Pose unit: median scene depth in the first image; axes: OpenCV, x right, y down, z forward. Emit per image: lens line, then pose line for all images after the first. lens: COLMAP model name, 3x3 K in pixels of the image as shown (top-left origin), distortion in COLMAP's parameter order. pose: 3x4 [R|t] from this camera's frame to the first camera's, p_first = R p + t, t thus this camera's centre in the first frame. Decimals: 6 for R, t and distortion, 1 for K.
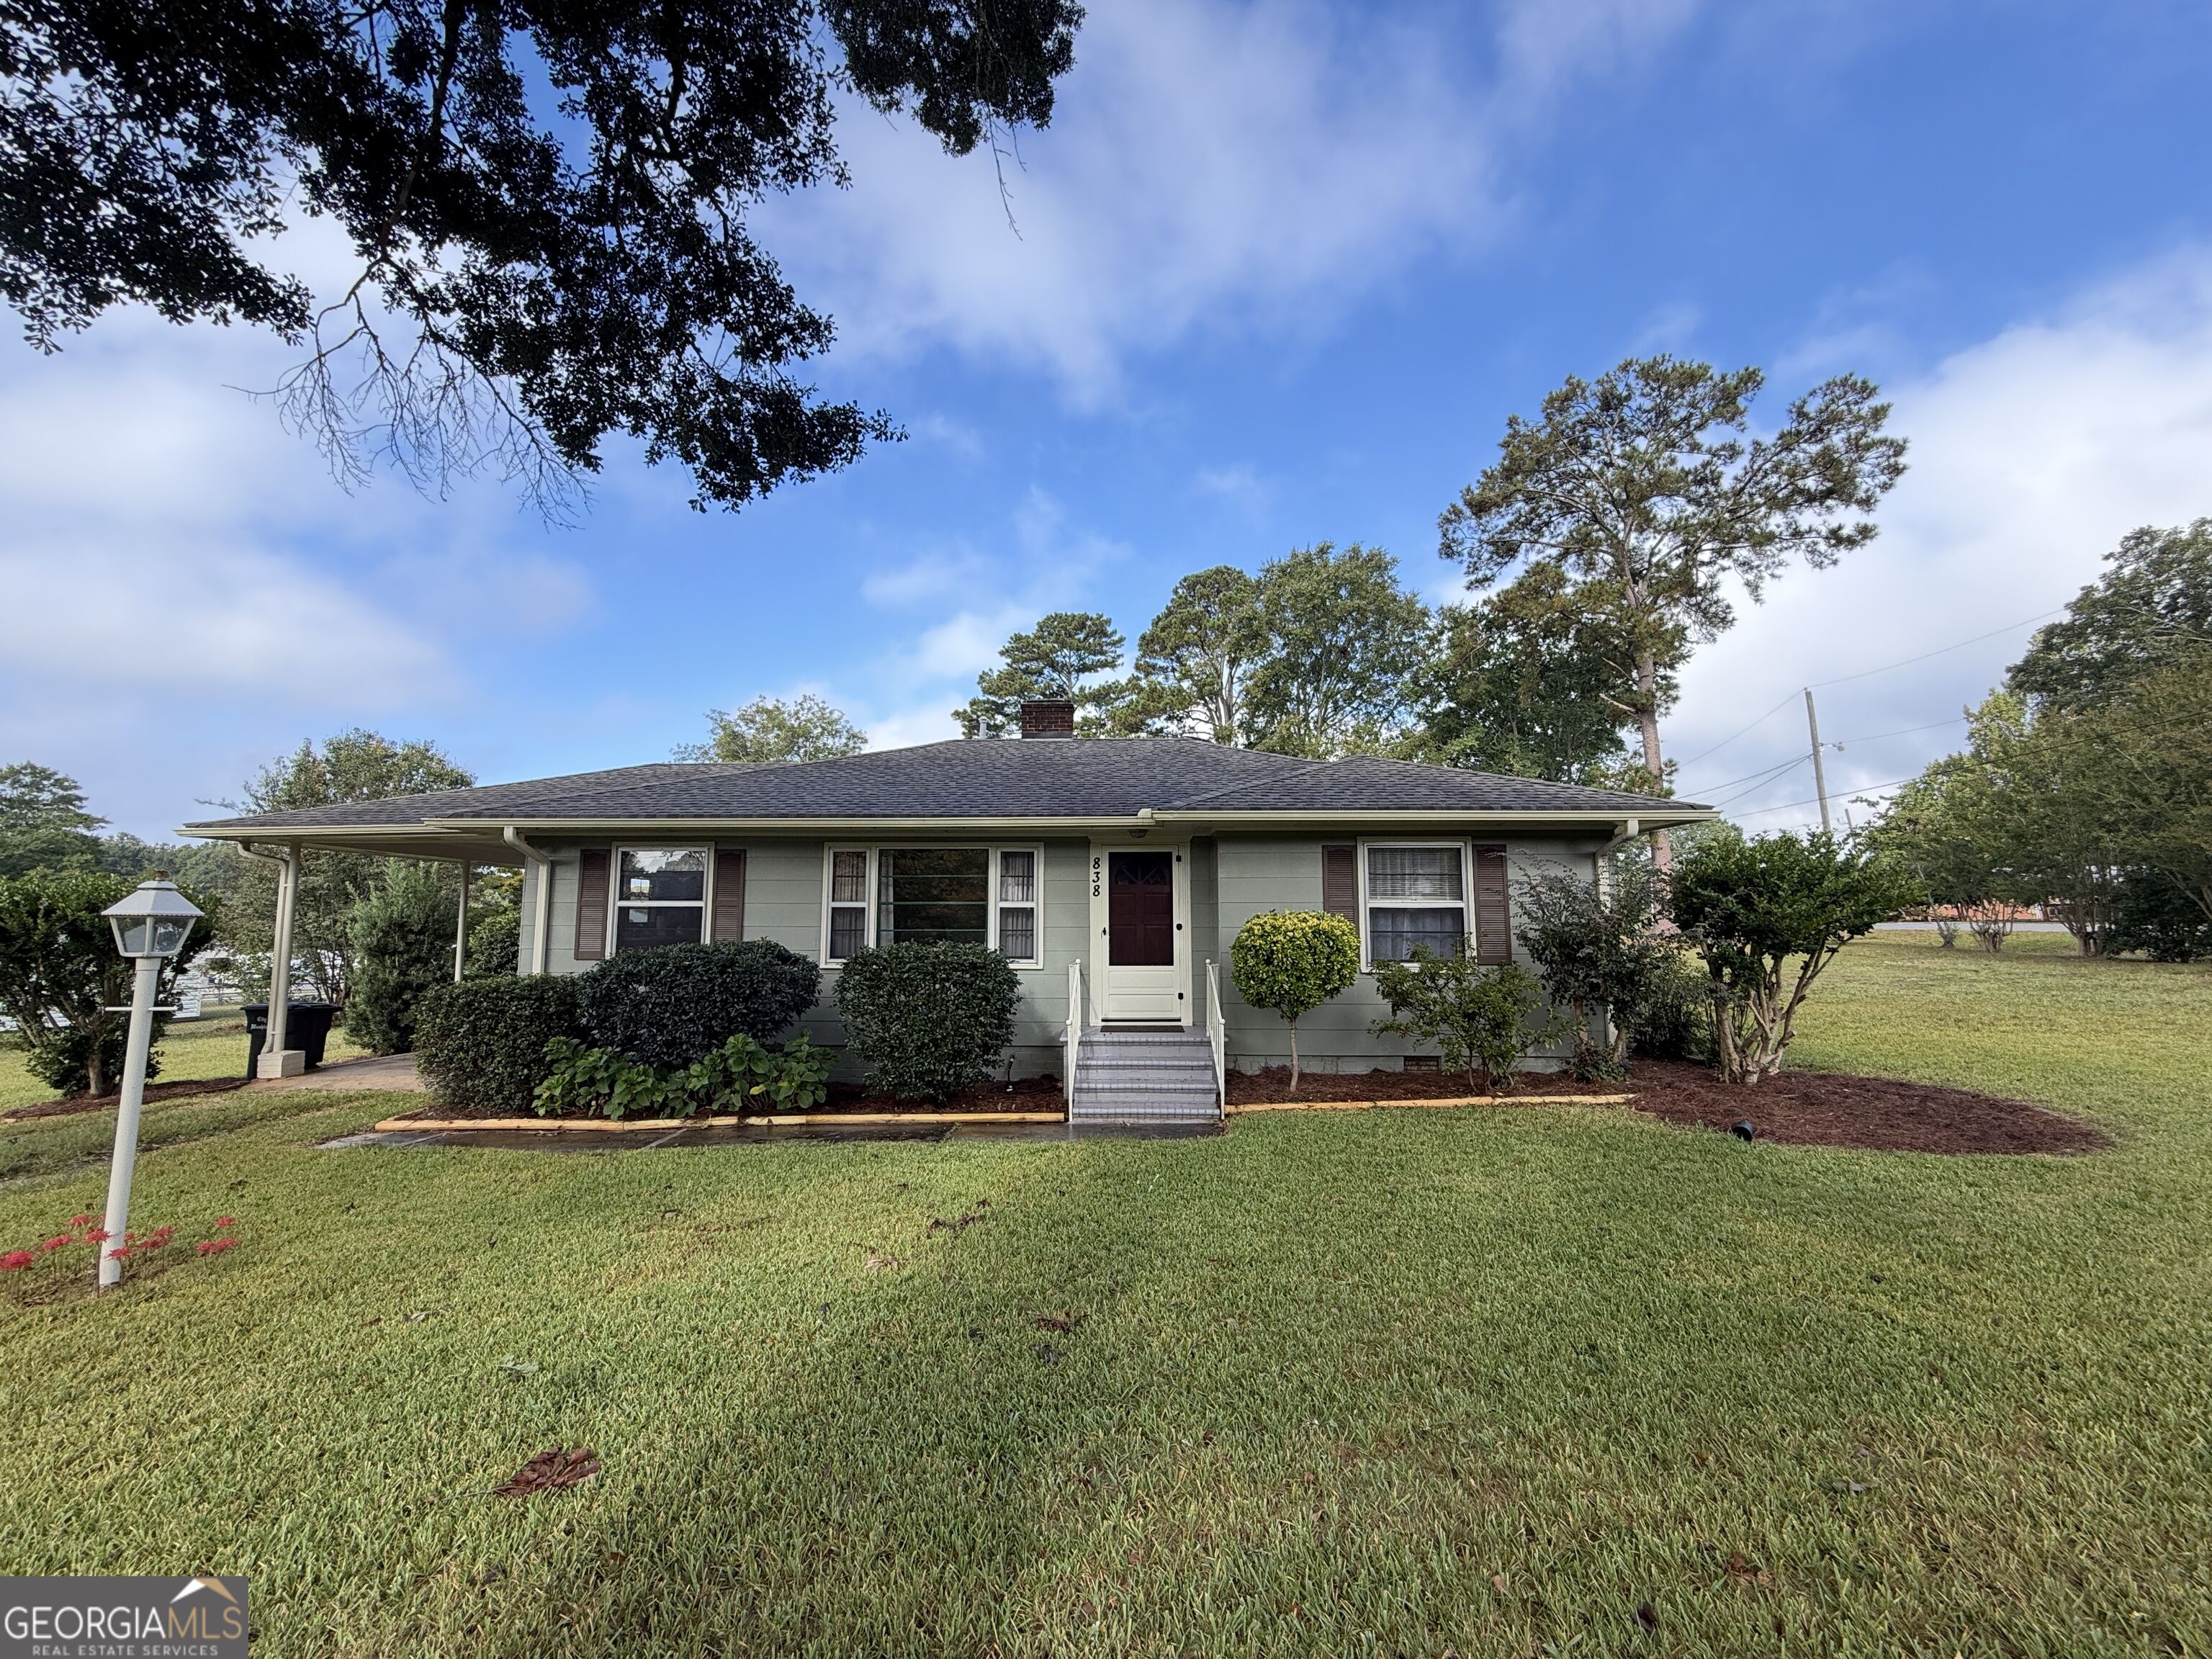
lens RADIAL K [[881.7, 0, 1089.0], [0, 881.7, 809.4], [0, 0, 1]] dist [0.000242, -0.000080]
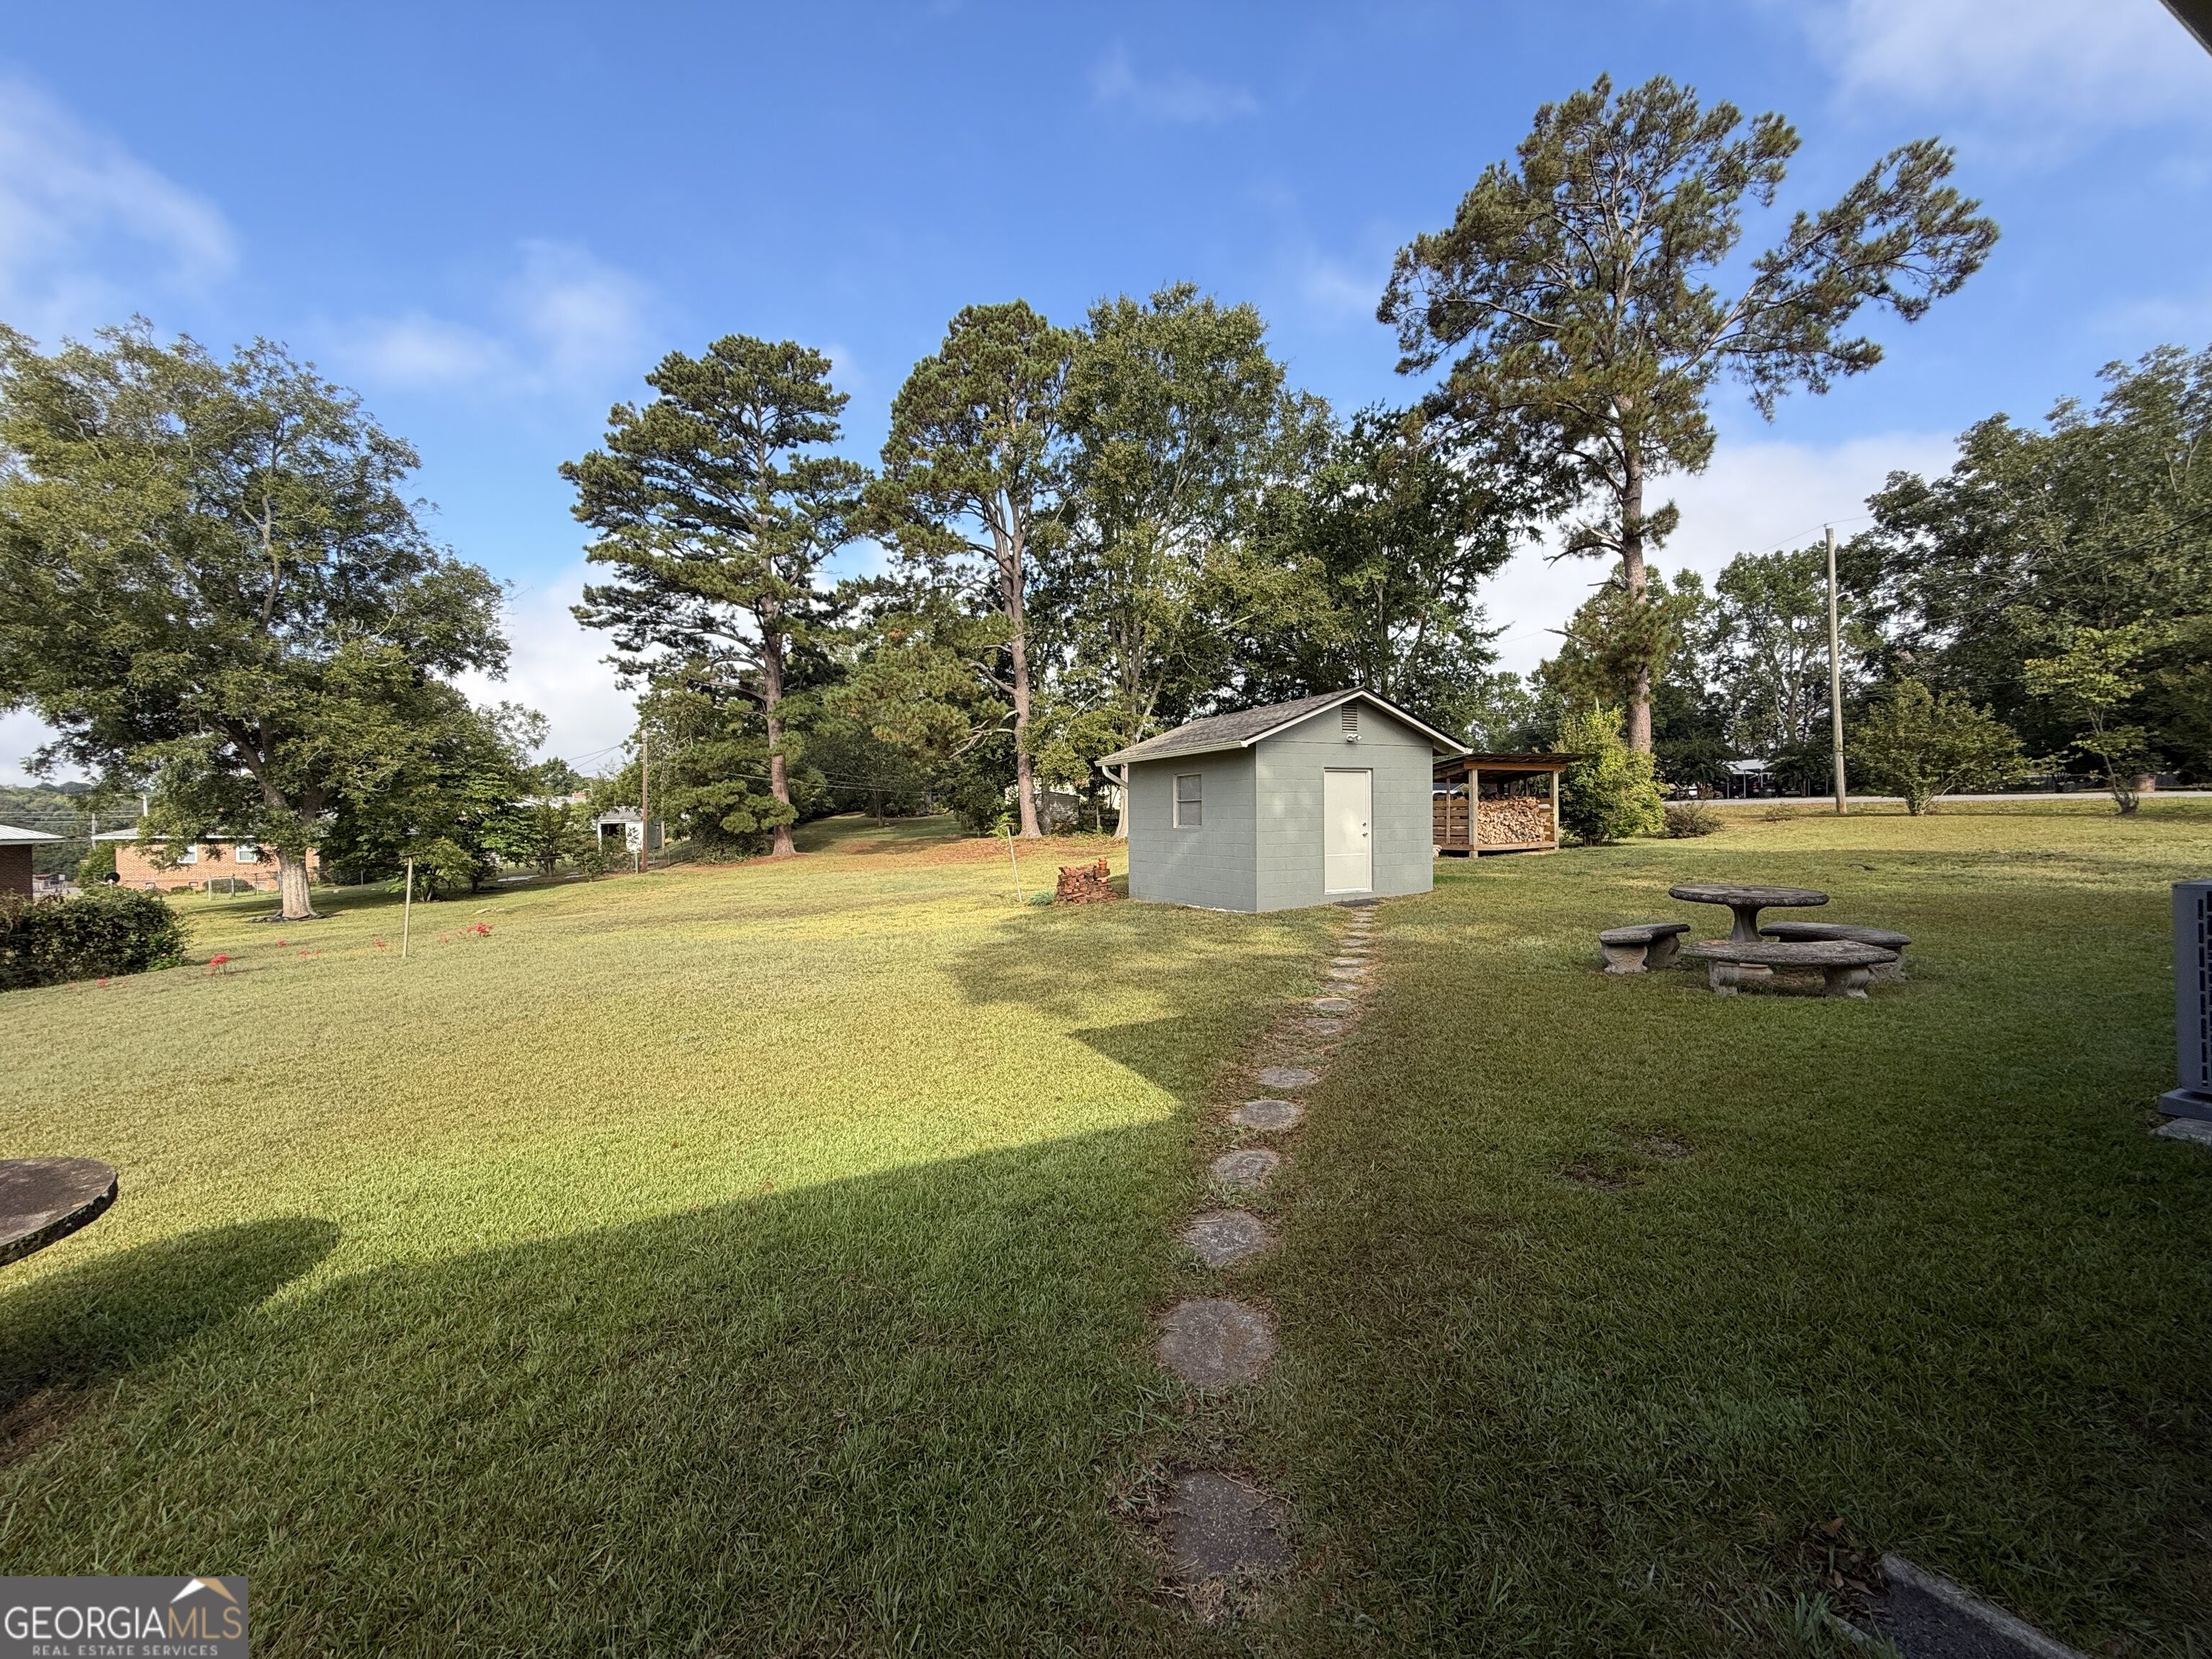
lens RADIAL K [[881.7, 0, 1097.6], [0, 881.7, 832.2], [0, 0, 1]] dist [0.000242, -0.000080]
pose [[0.885391, -0.016714, 0.464547, -0.207368], [-0.051025, 0.989820, 0.132862, 0.074373], [-0.462038, -0.141338, 0.875525, 0.470340]]
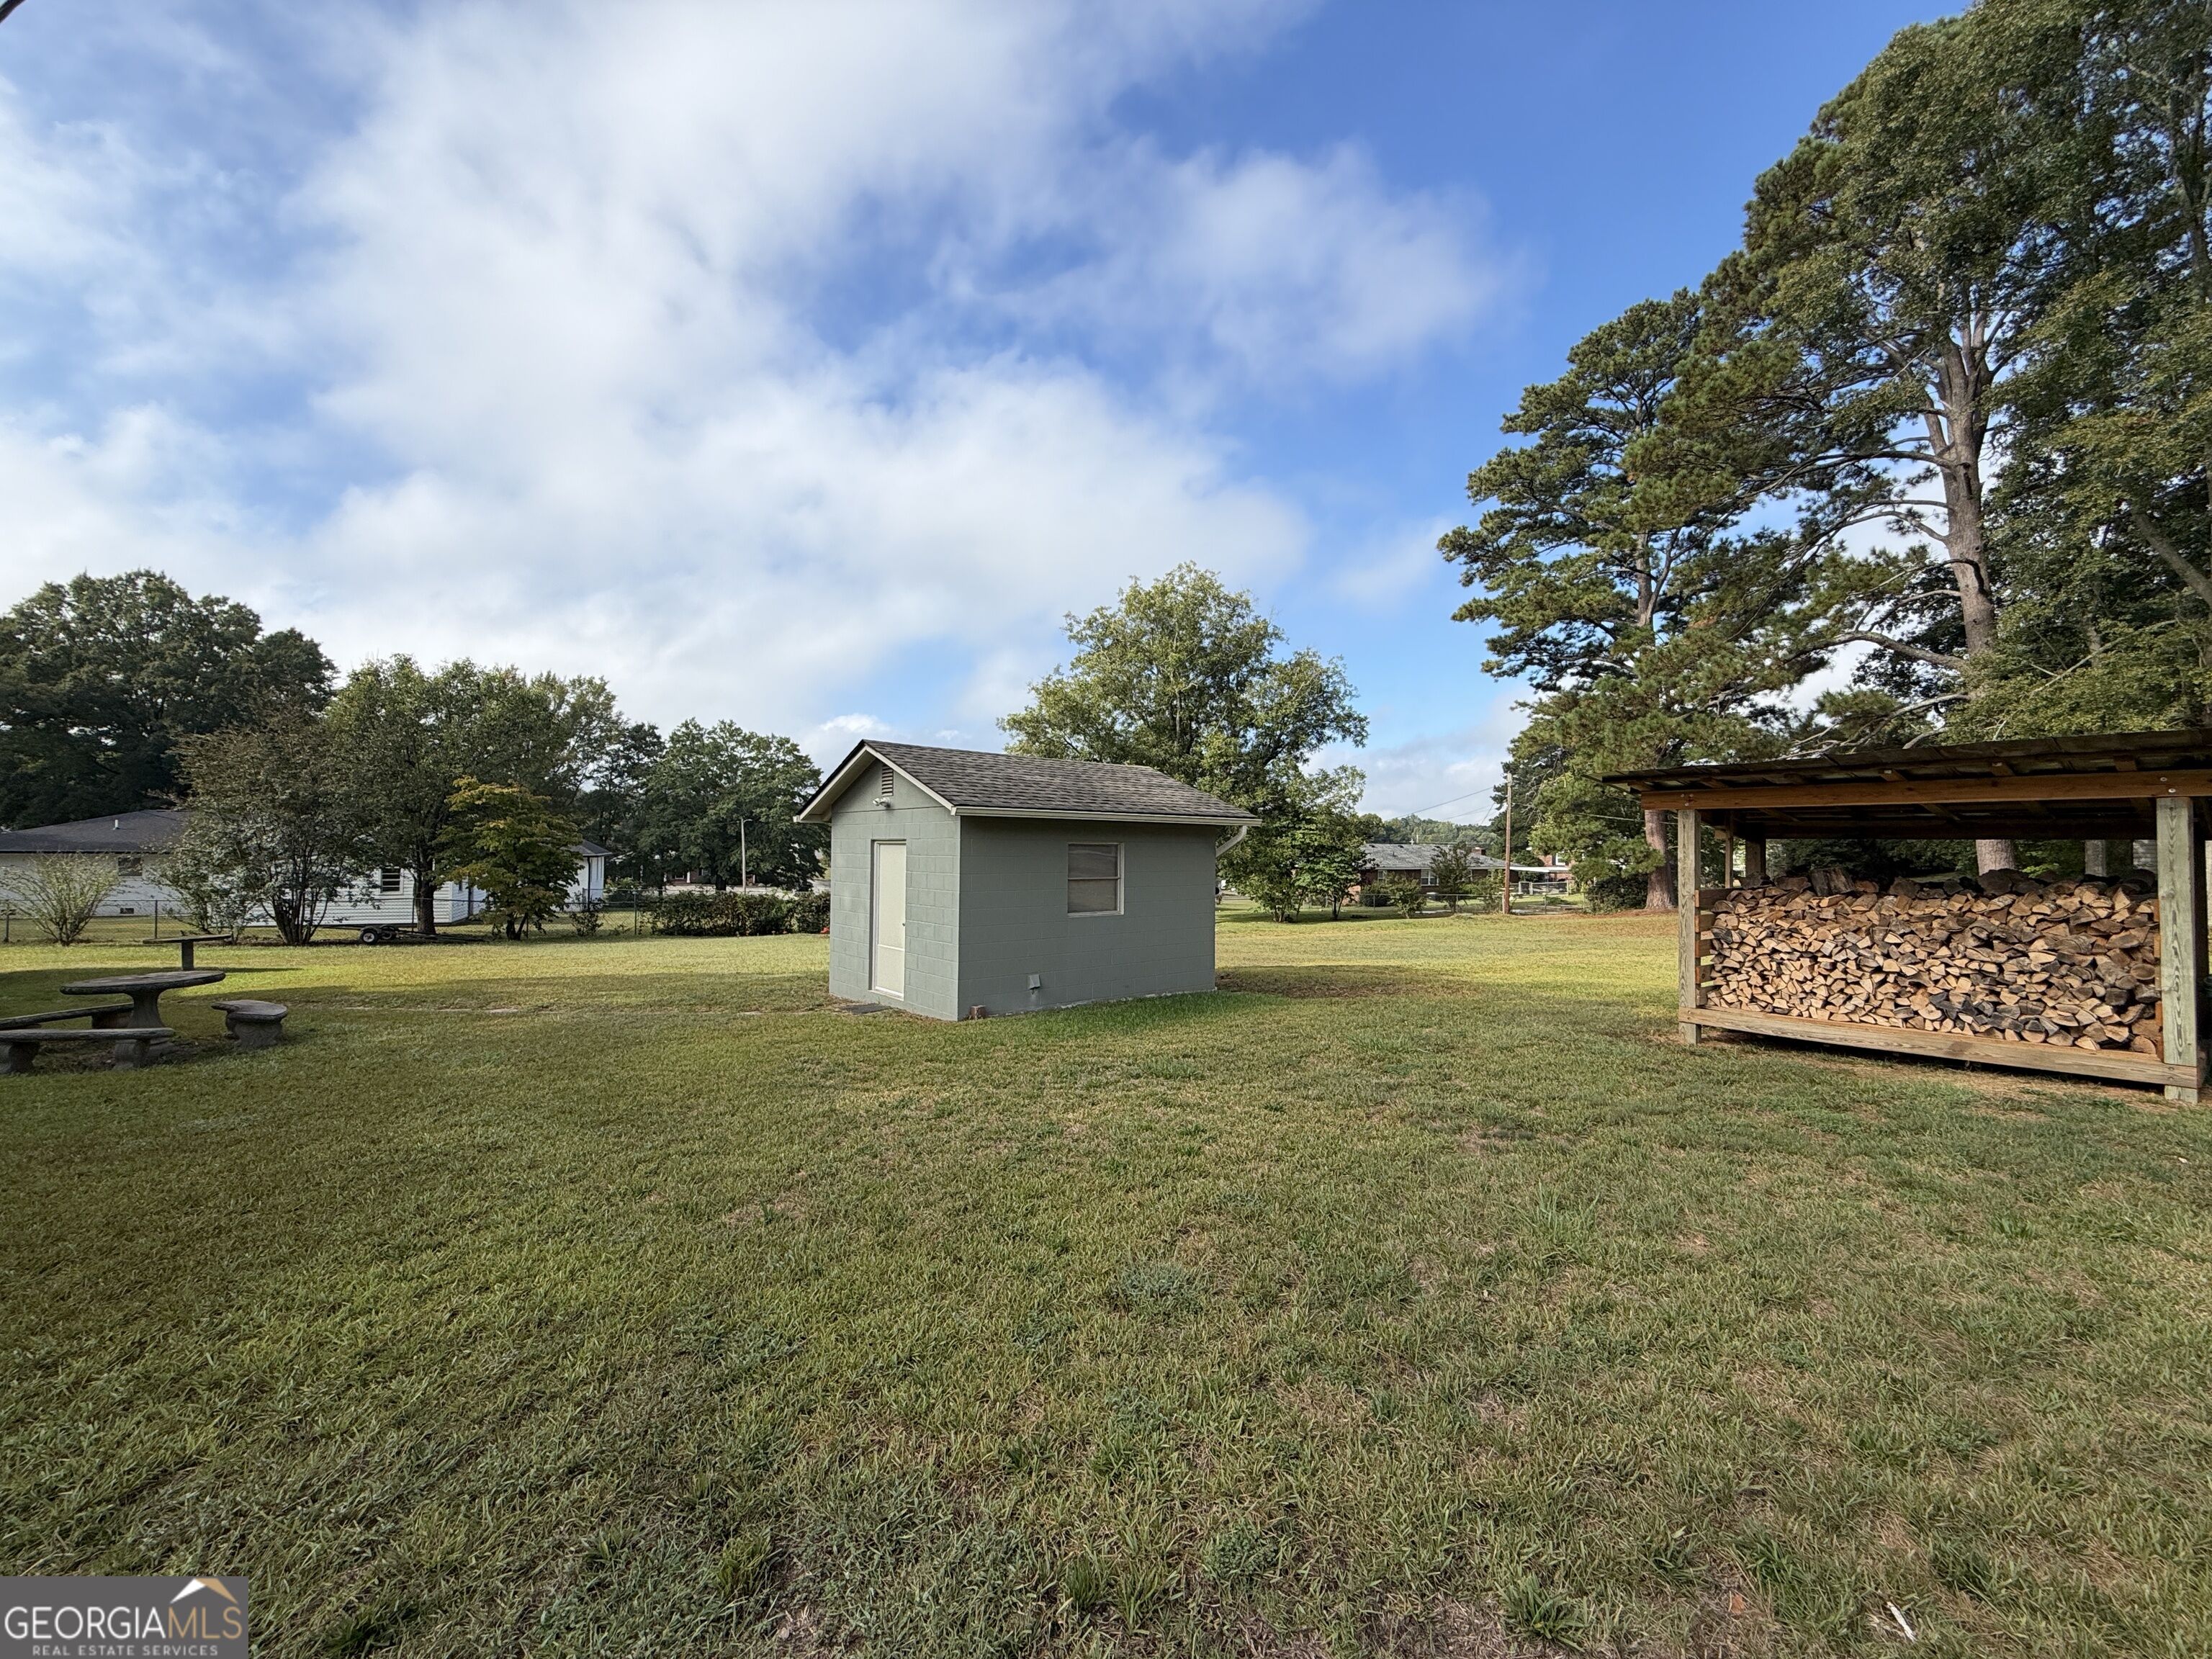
lens RADIAL K [[881.7, 0, 1103.0], [0, 881.7, 824.4], [0, 0, 1]] dist [0.000242, -0.000080]
pose [[0.671239, -0.022052, -0.740913, 0.314383], [0.094786, 0.993905, 0.056291, 0.076786], [0.735156, -0.108013, 0.669238, 0.601743]]
